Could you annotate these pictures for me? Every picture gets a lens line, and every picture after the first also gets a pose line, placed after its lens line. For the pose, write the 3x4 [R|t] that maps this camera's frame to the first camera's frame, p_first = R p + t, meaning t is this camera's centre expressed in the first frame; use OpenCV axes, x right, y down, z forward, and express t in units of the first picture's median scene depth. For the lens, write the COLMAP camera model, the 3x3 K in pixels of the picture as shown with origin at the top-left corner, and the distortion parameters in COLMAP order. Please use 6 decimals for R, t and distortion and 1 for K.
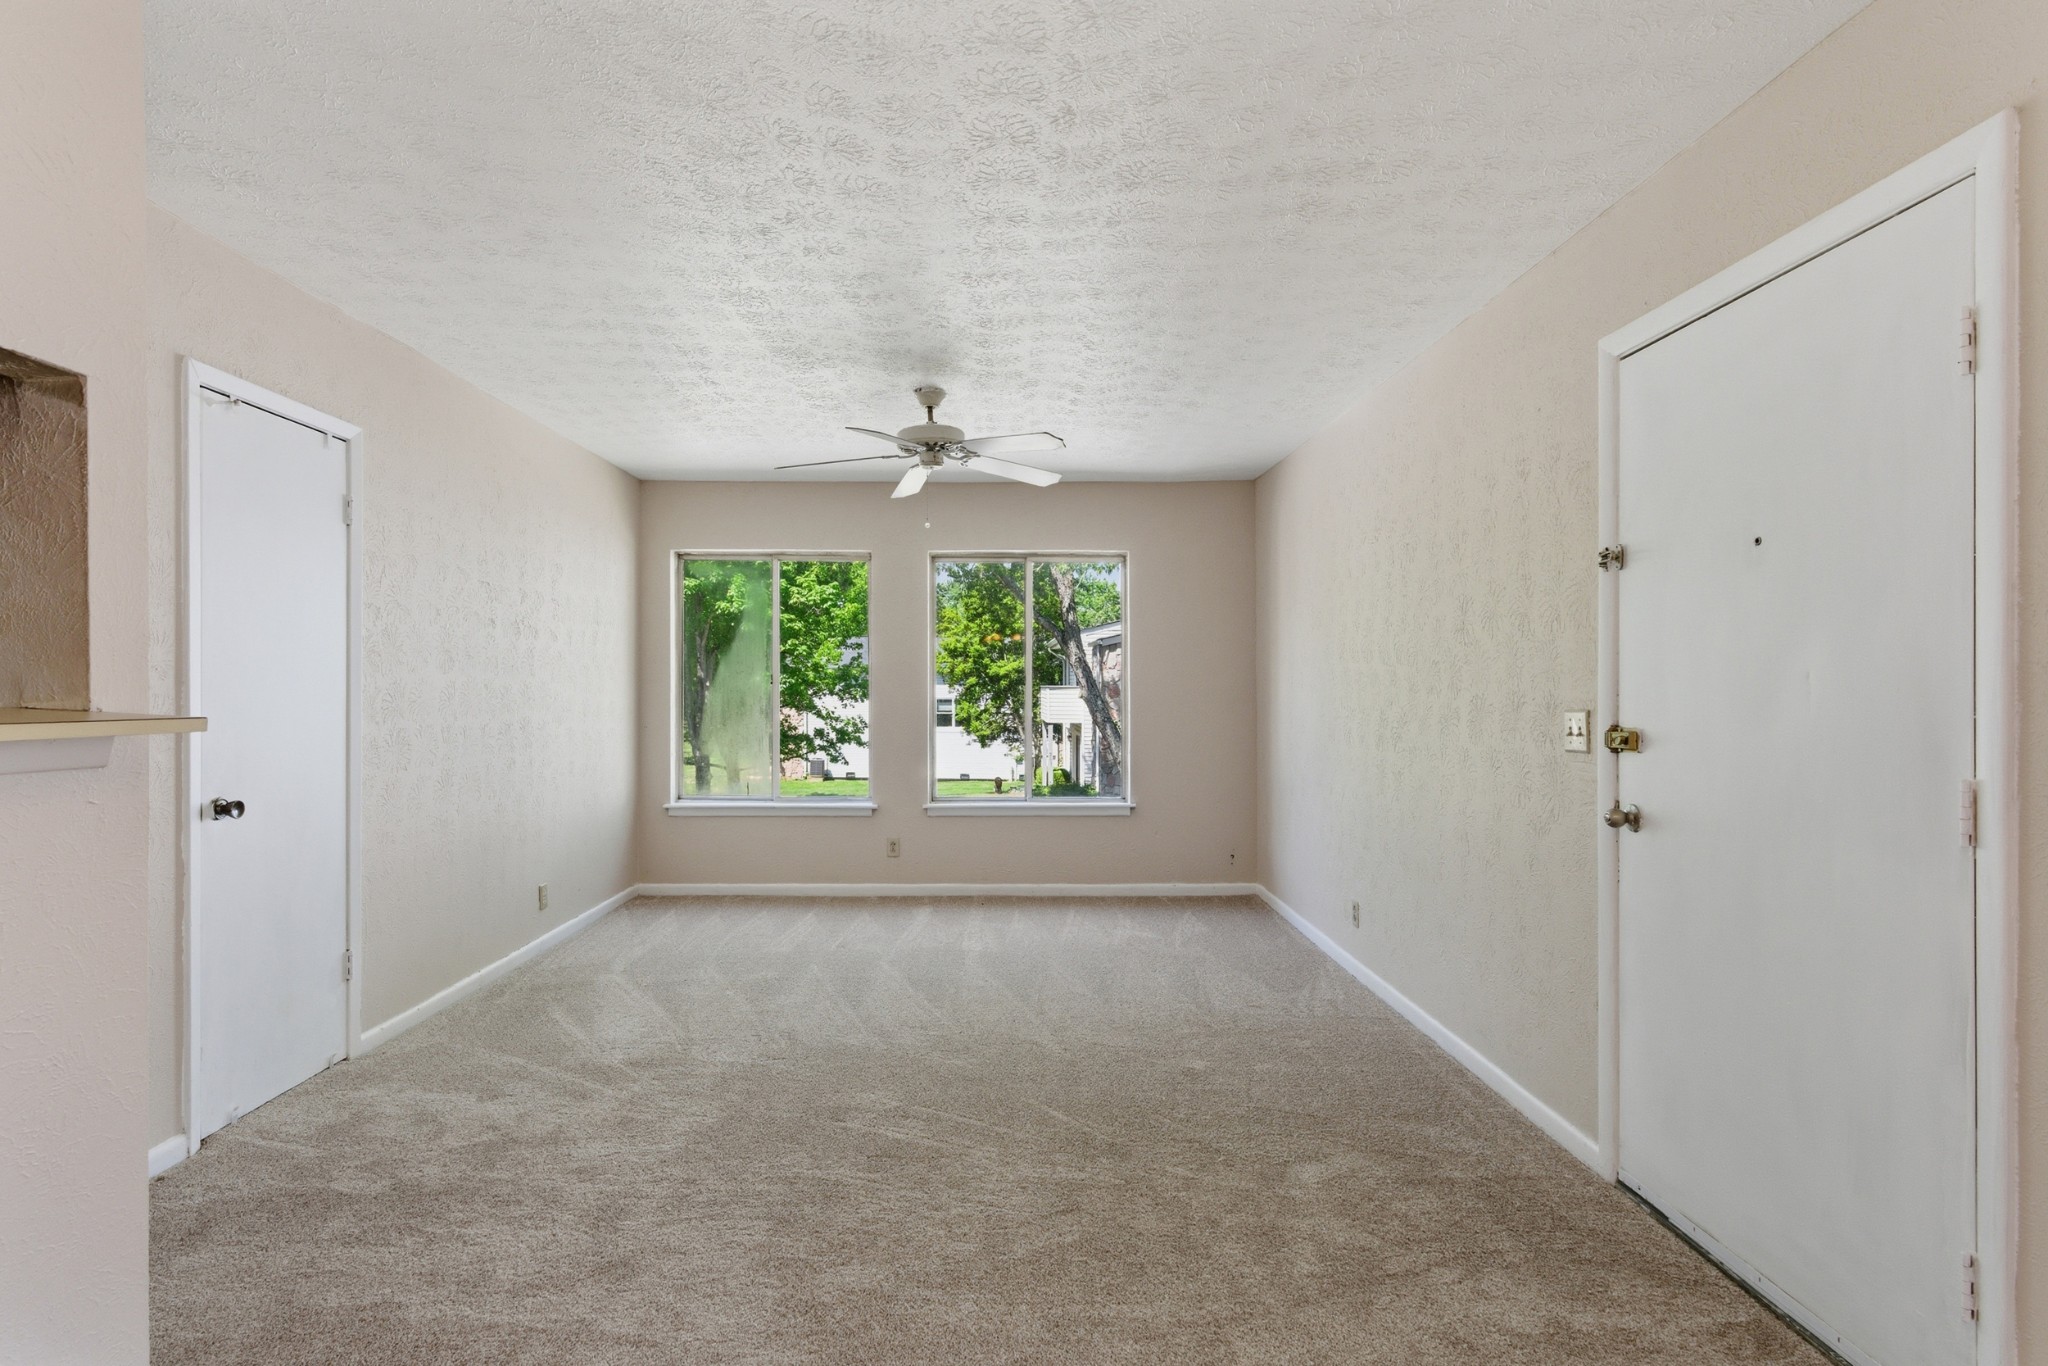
lens RADIAL K [[1050.3, 0, 1023.2], [0, 1050.3, 698.0], [0, 0, 1]] dist [0.001816, 0.000103]
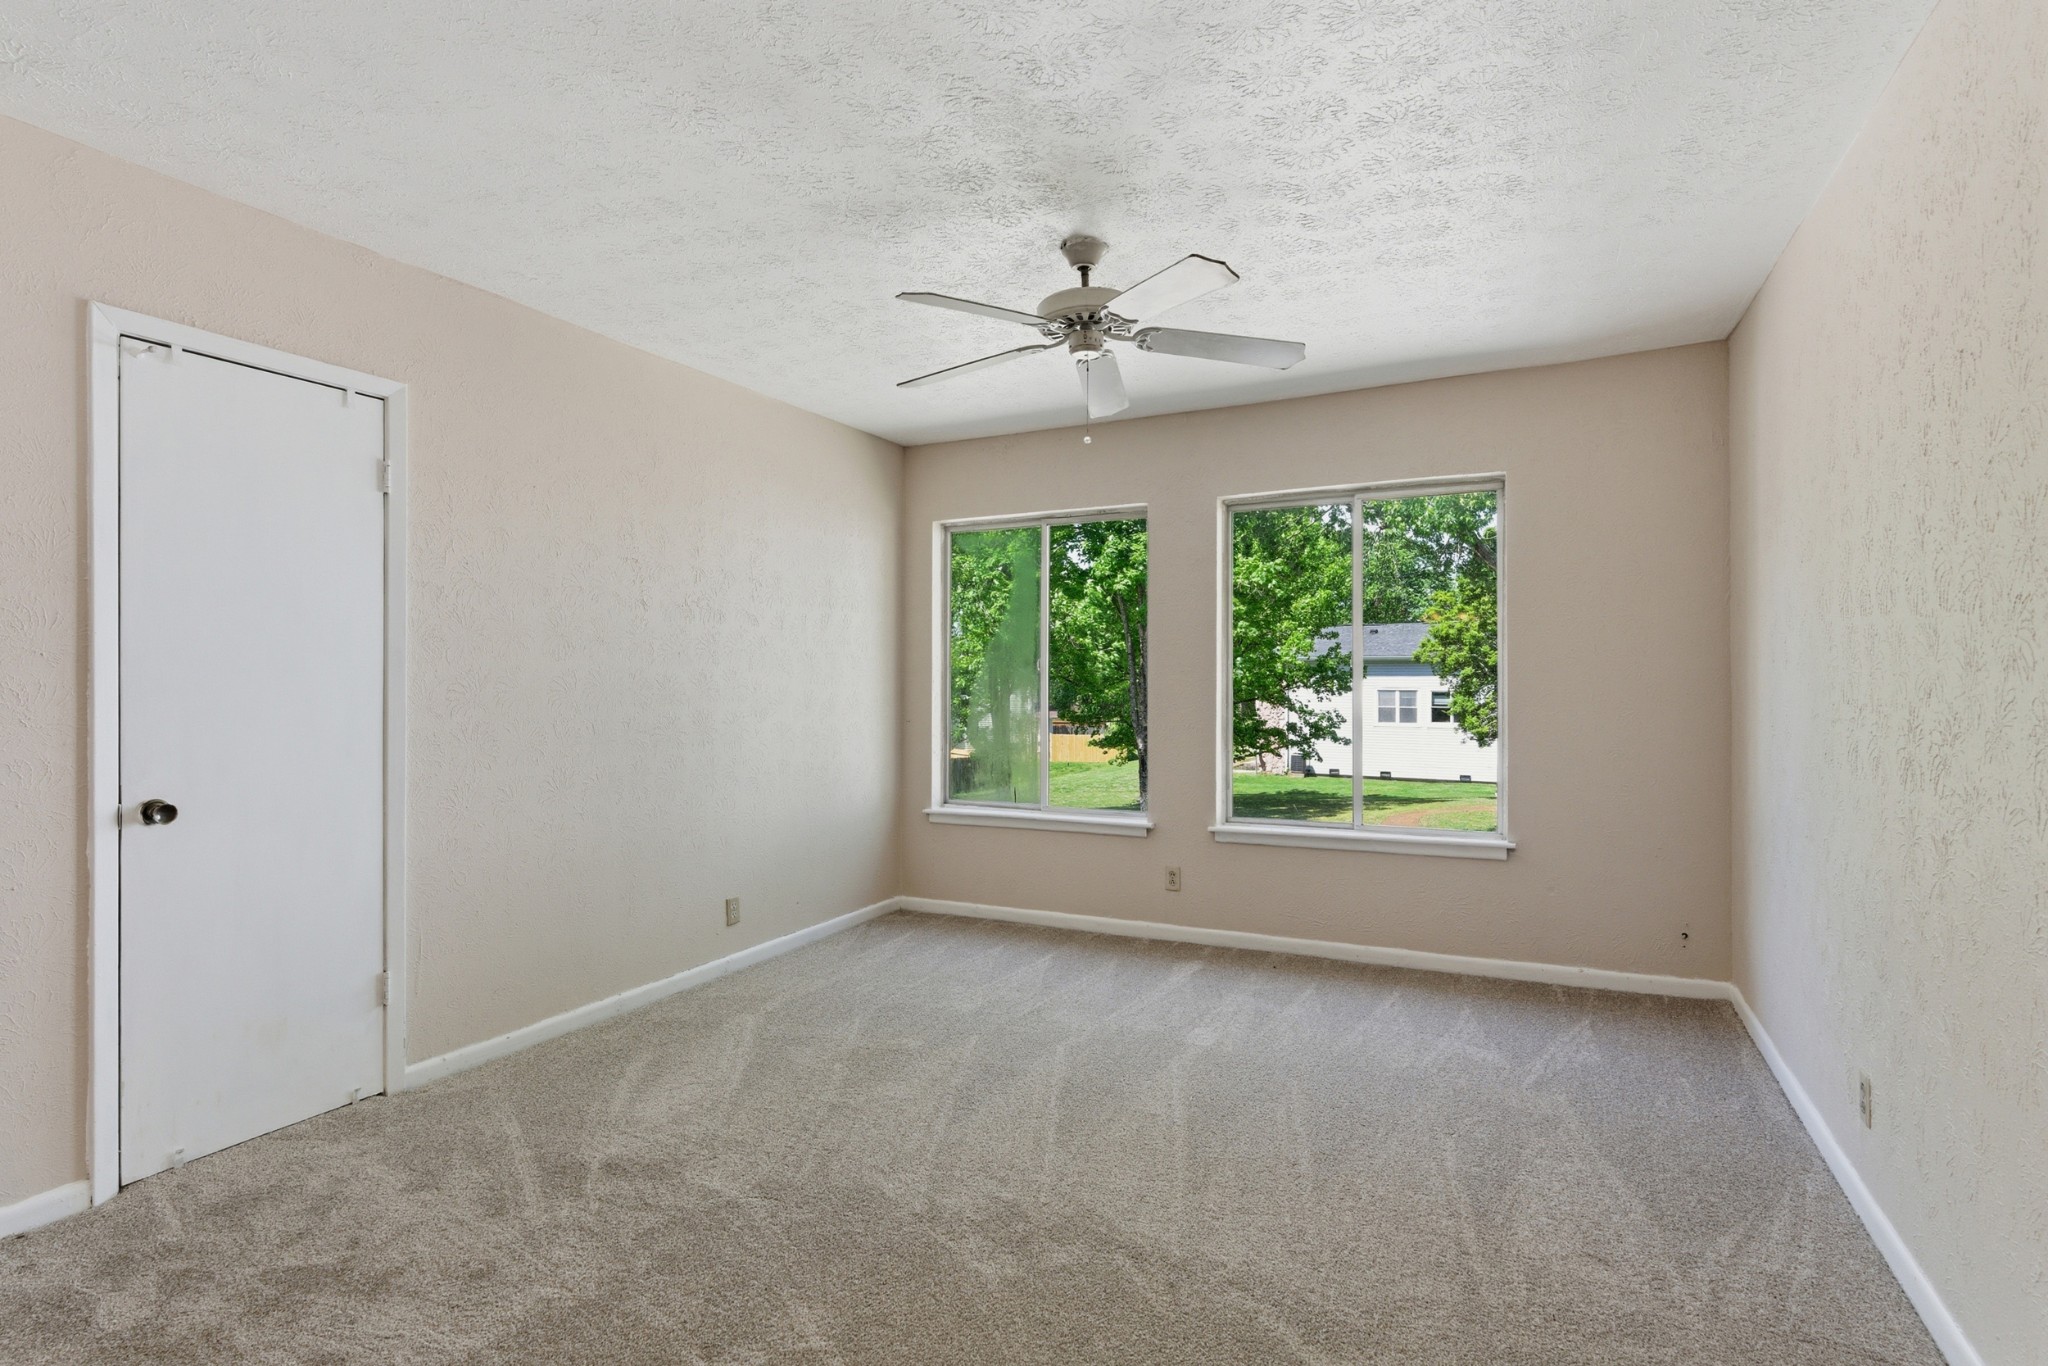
lens RADIAL K [[1041.7, 0, 1023.6], [0, 1041.7, 694.3], [0, 0, 1]] dist [0.002591, -0.000545]
pose [[0.888201, -0.000600, -0.459455, 0.189303], [0.001929, 0.999995, 0.002423, 0.003280], [0.459452, -0.003038, 0.888198, 0.361860]]
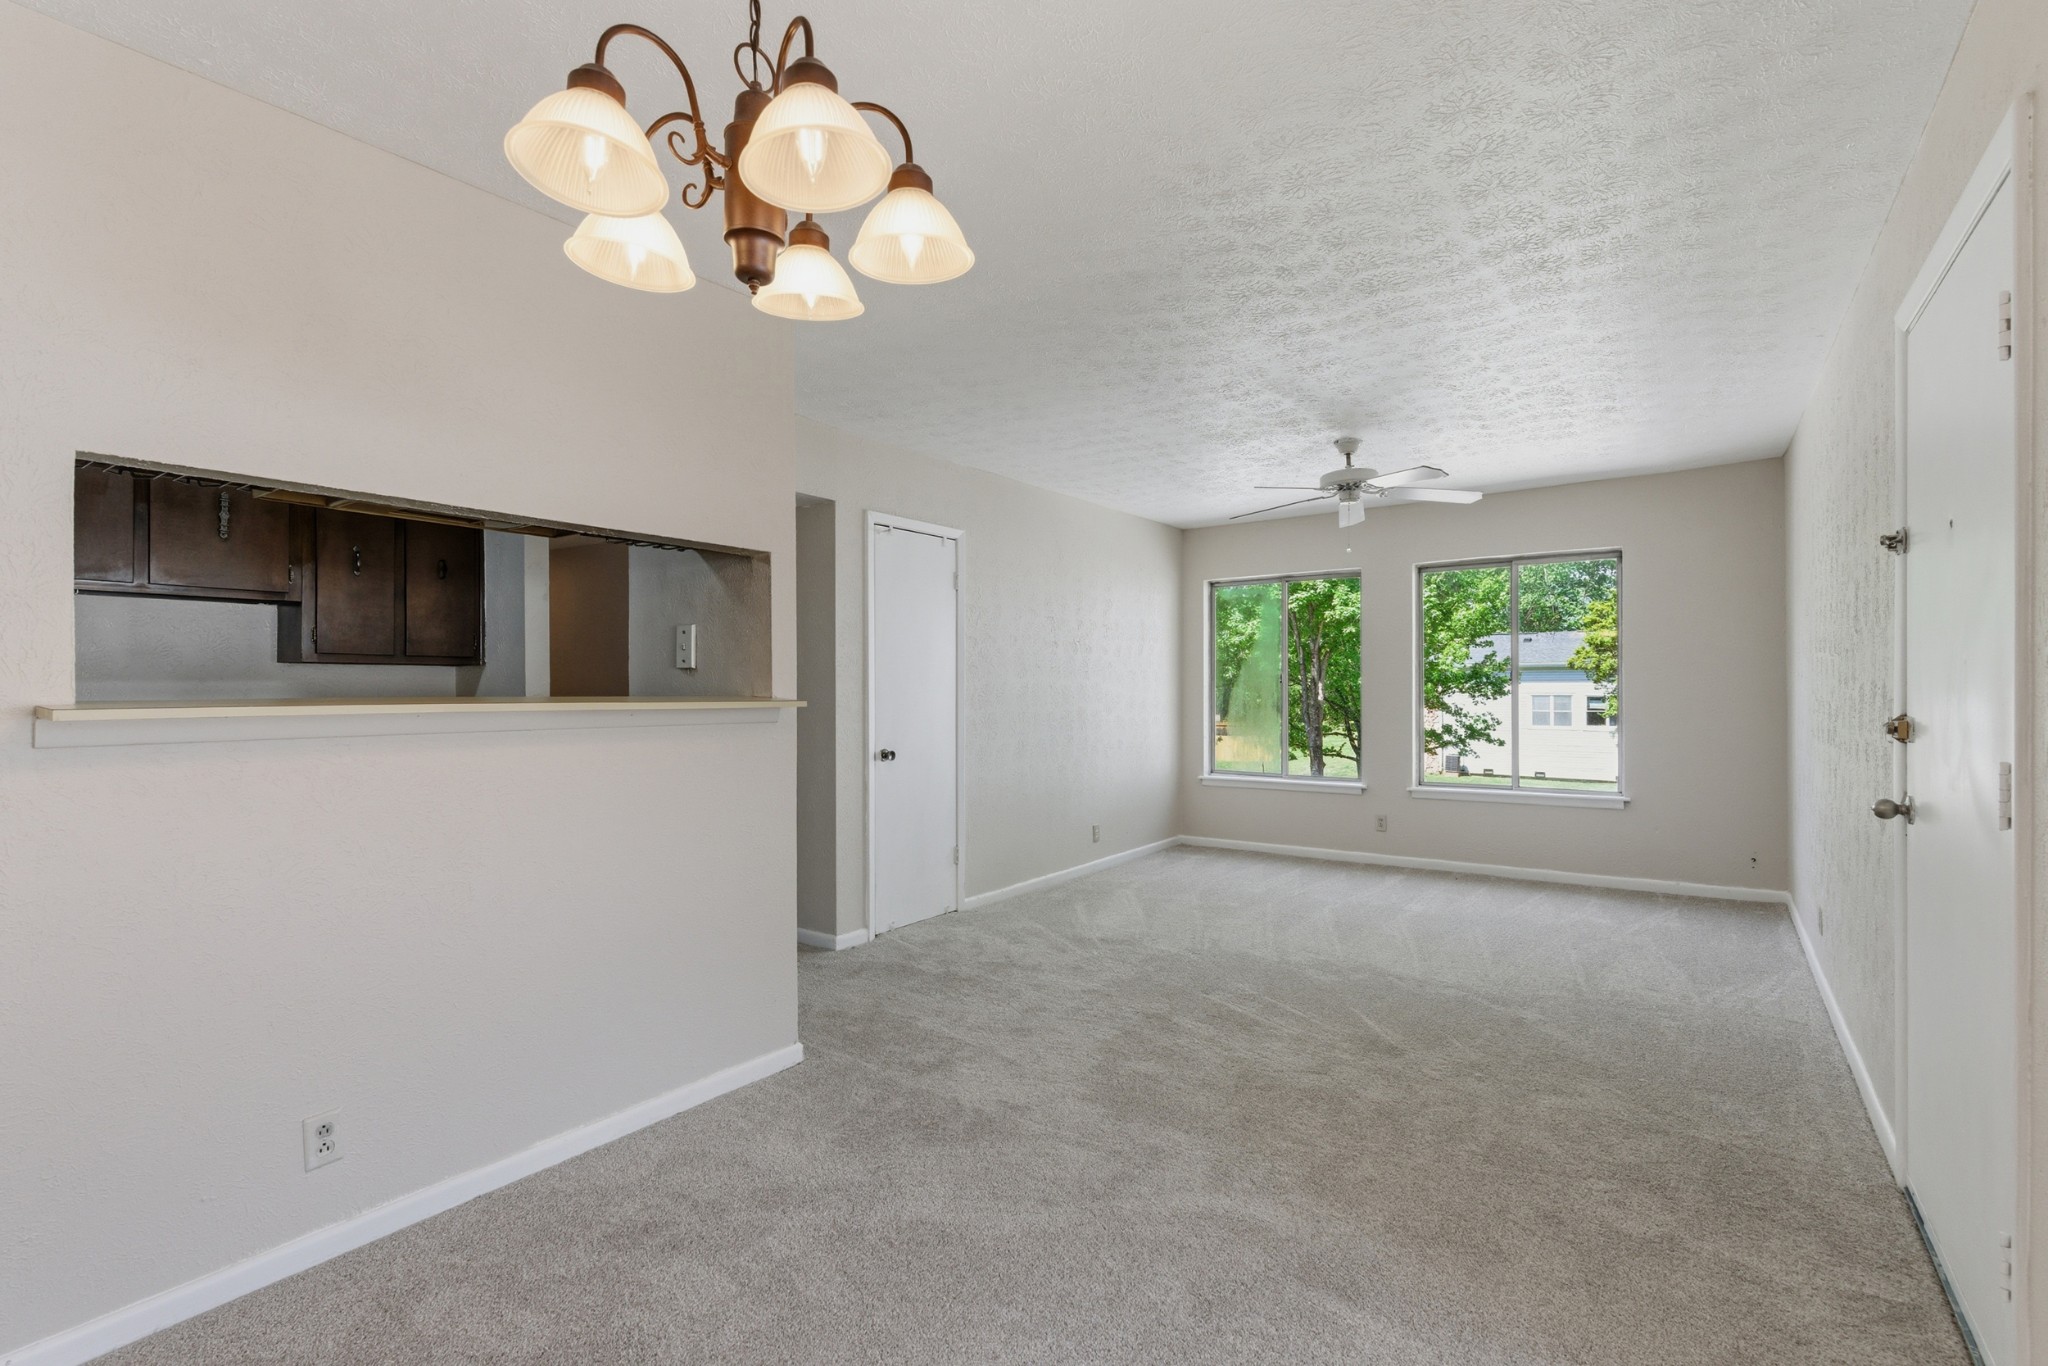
lens RADIAL K [[953.3, 0, 1015.5], [0, 953.3, 694.1], [0, 0, 1]] dist [0.000375, 0.000216]
pose [[0.798079, -0.004906, -0.602533, 0.264662], [0.003317, 0.999987, -0.003749, 0.004690], [0.602544, 0.000994, 0.798085, -0.114346]]
